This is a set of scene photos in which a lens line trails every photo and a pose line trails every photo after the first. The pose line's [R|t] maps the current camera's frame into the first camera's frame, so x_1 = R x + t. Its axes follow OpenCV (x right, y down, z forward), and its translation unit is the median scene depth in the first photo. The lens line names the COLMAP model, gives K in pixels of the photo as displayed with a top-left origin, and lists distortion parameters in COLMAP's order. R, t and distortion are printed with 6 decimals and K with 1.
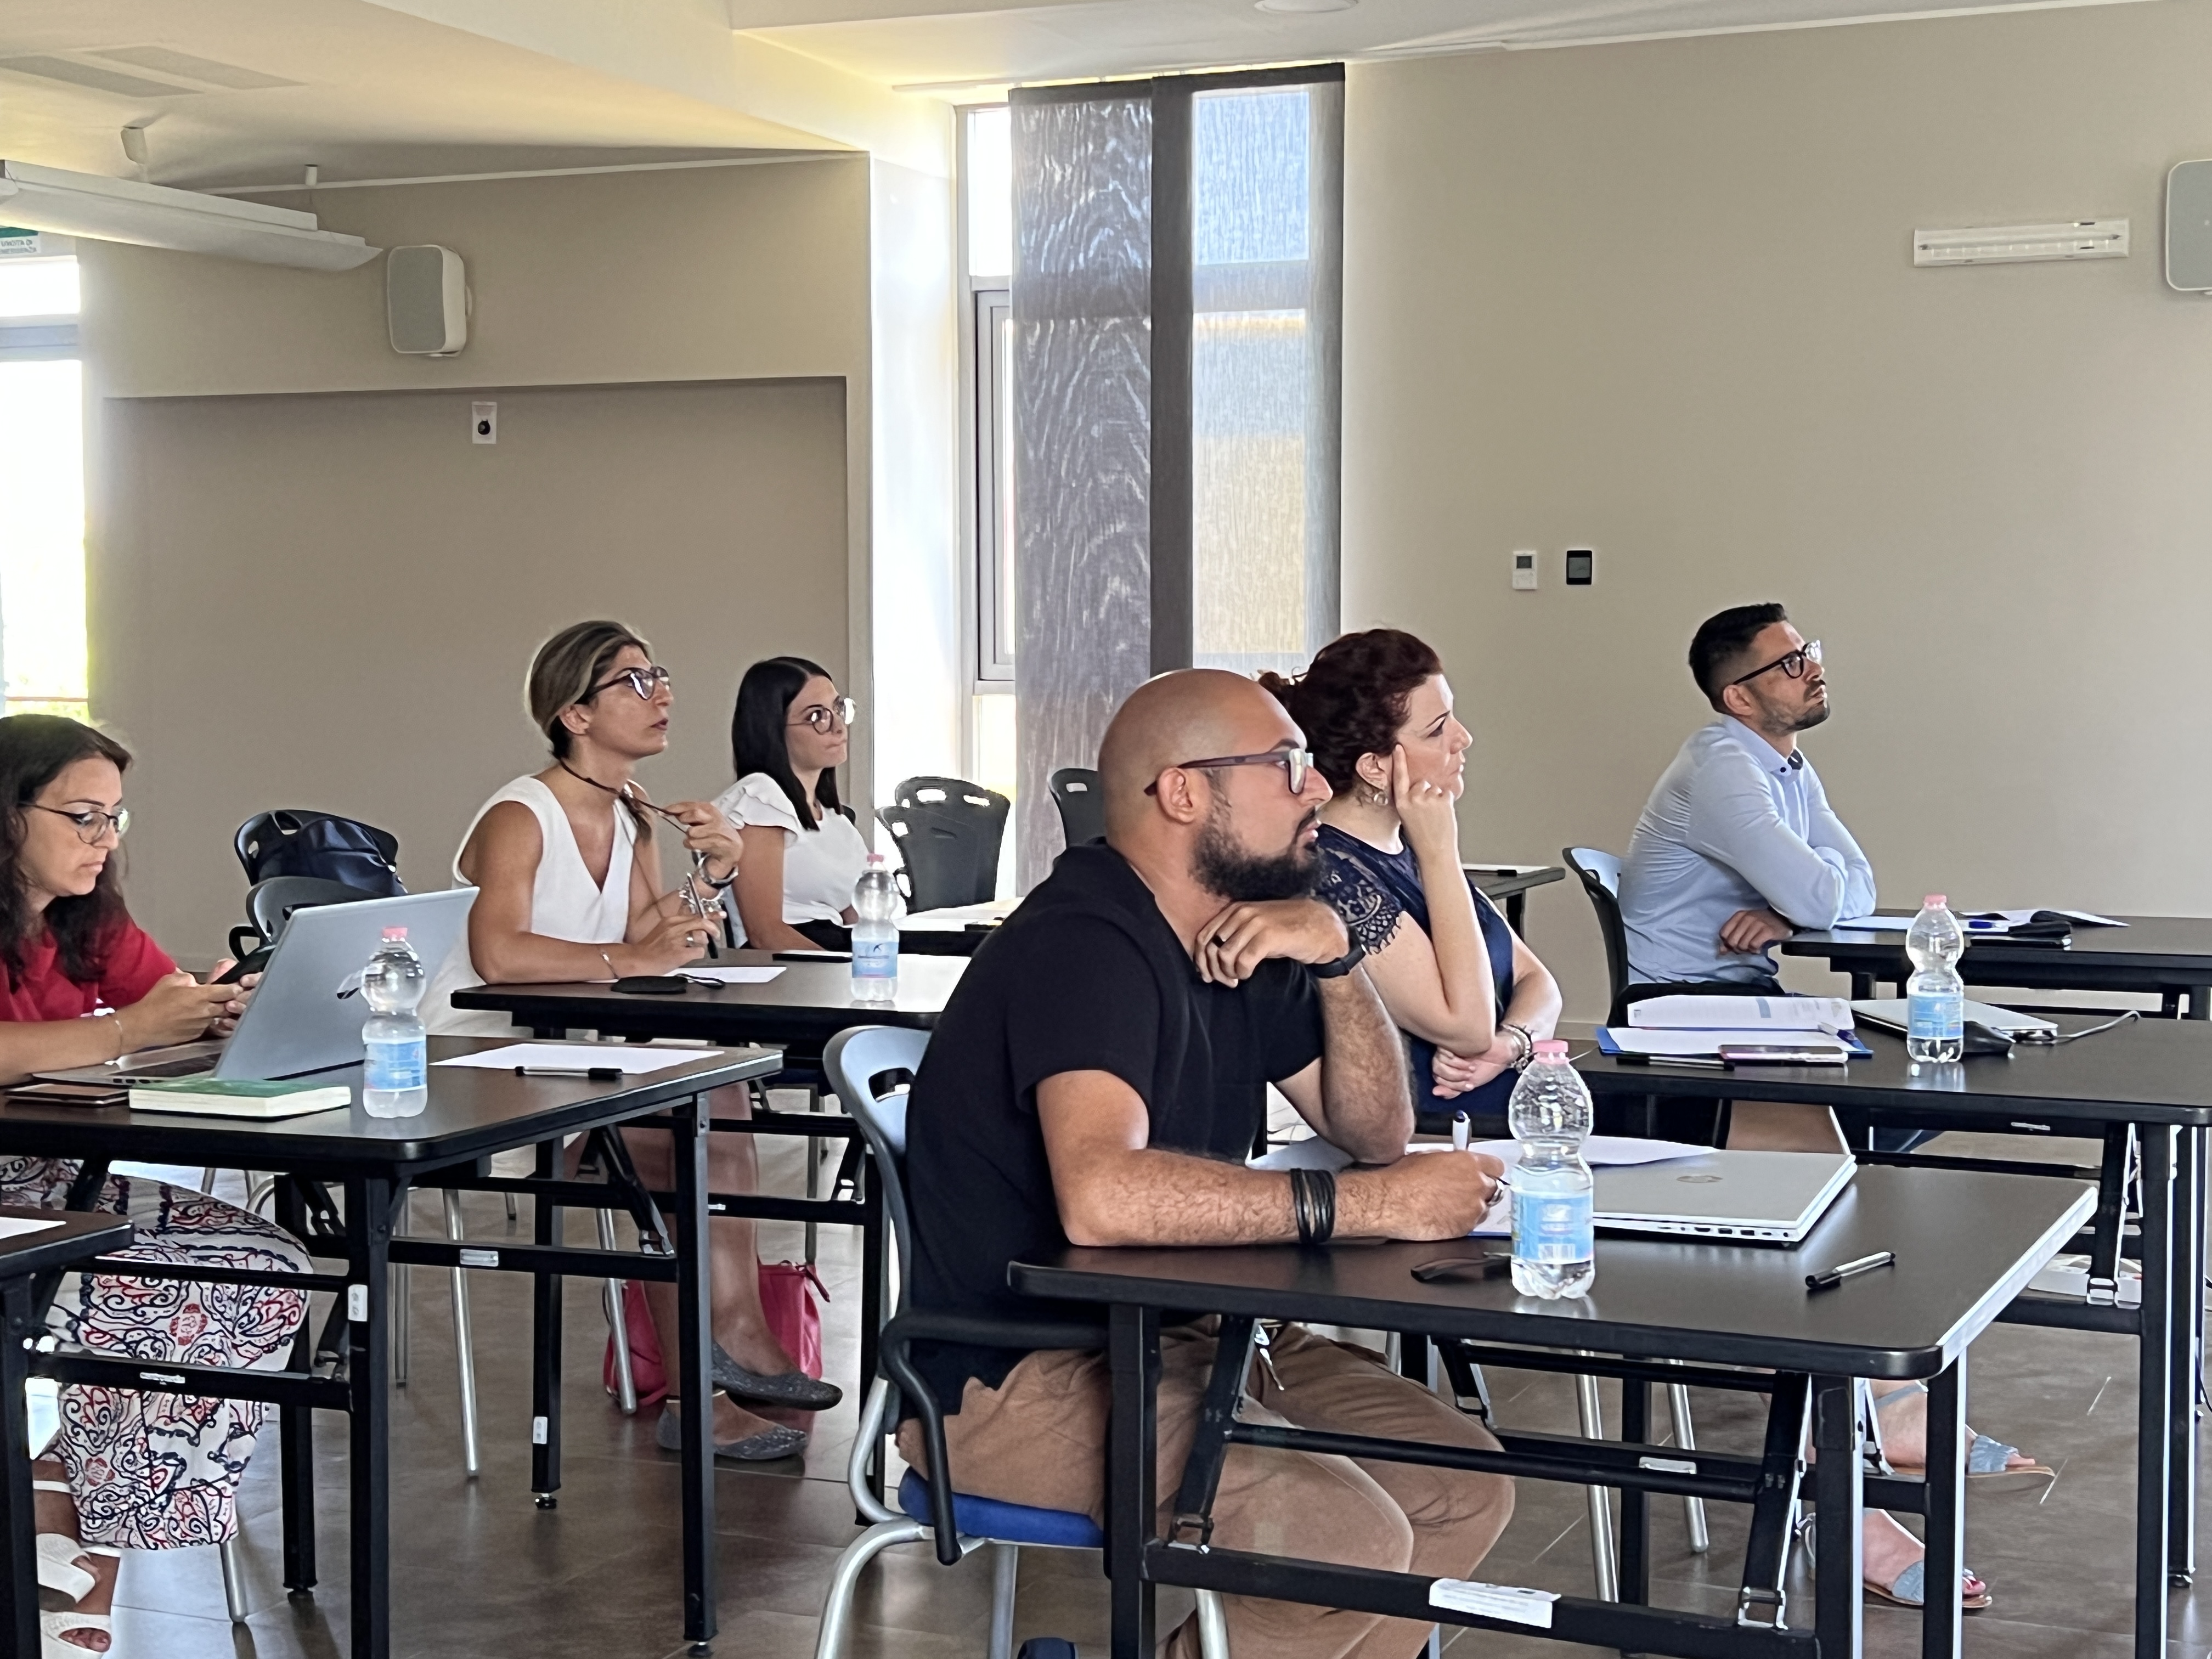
lens RADIAL K [[3327.8, 0, 1107.7], [0, 3327.8, 821.6], [0, 0, 1]] dist [0.065139, 0.000000]
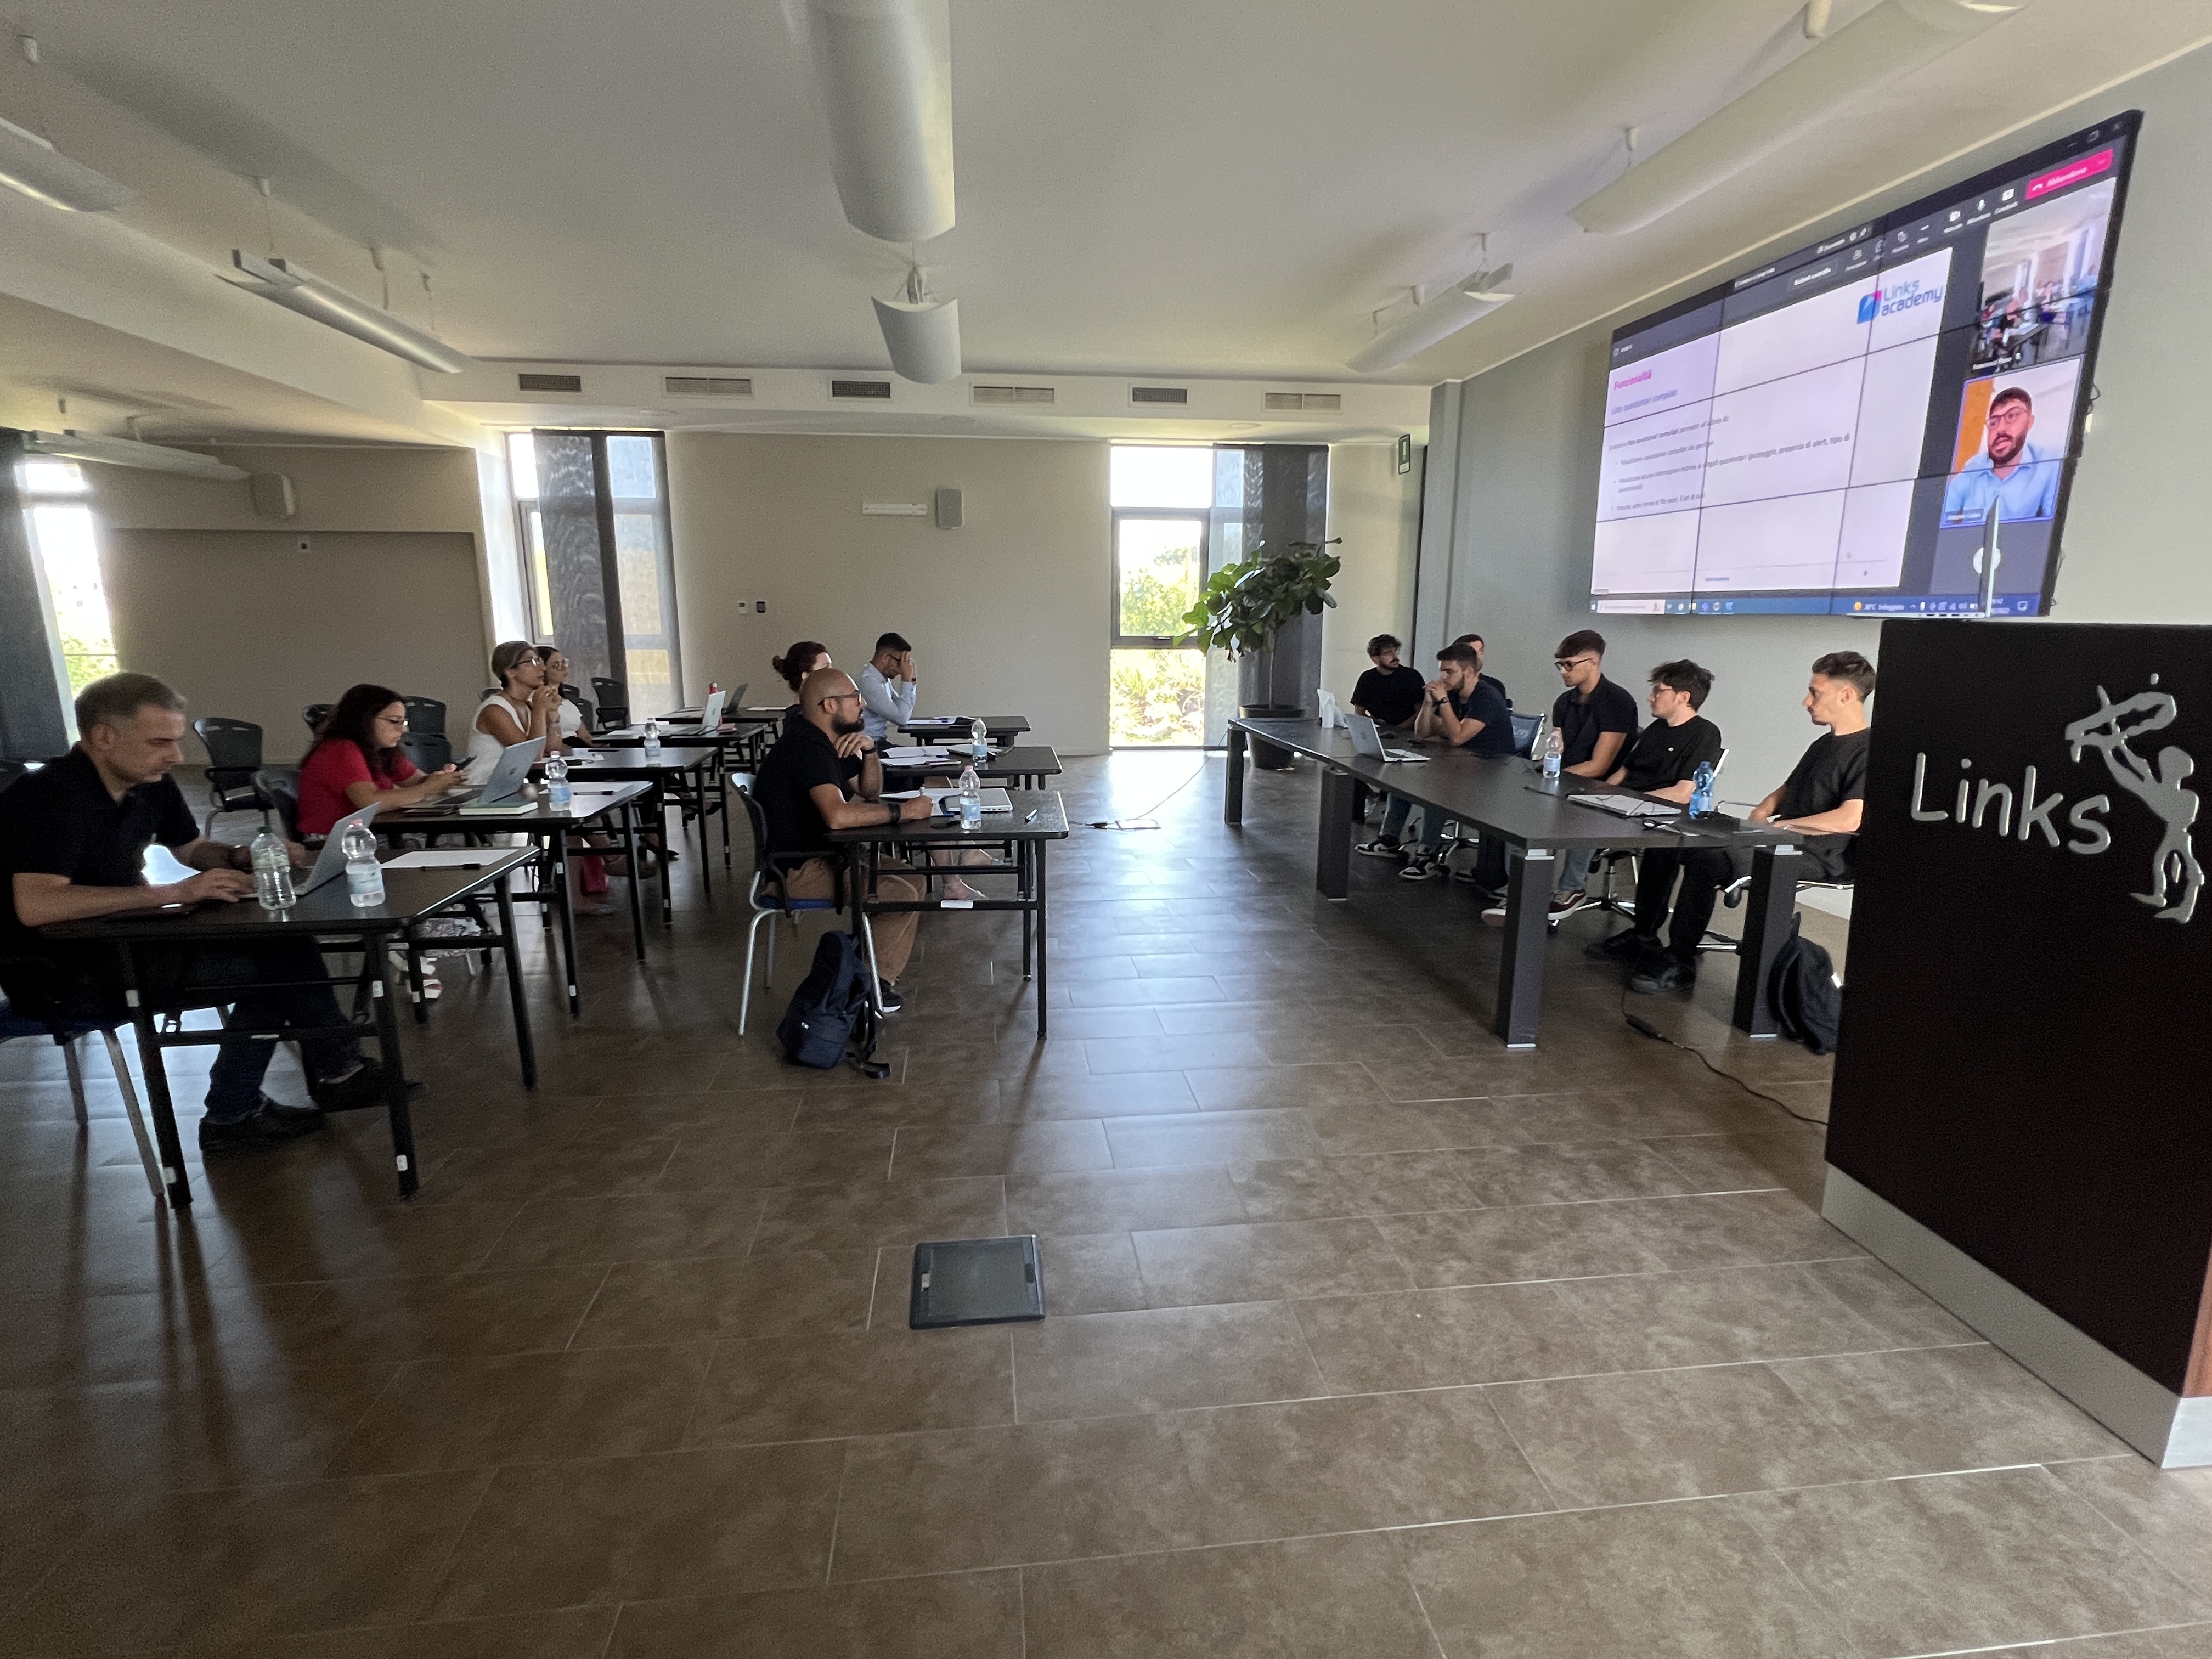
lens RADIAL K [[1066.8, 0, 1114.7], [0, 1066.8, 845.5], [0, 0, 1]] dist [-0.000603, -0.002697]
pose [[0.862656, -0.103655, 0.495055, -0.090985], [0.023661, 0.985974, 0.165212, -0.012788], [-0.505237, -0.130808, 0.853009, -0.053156]]
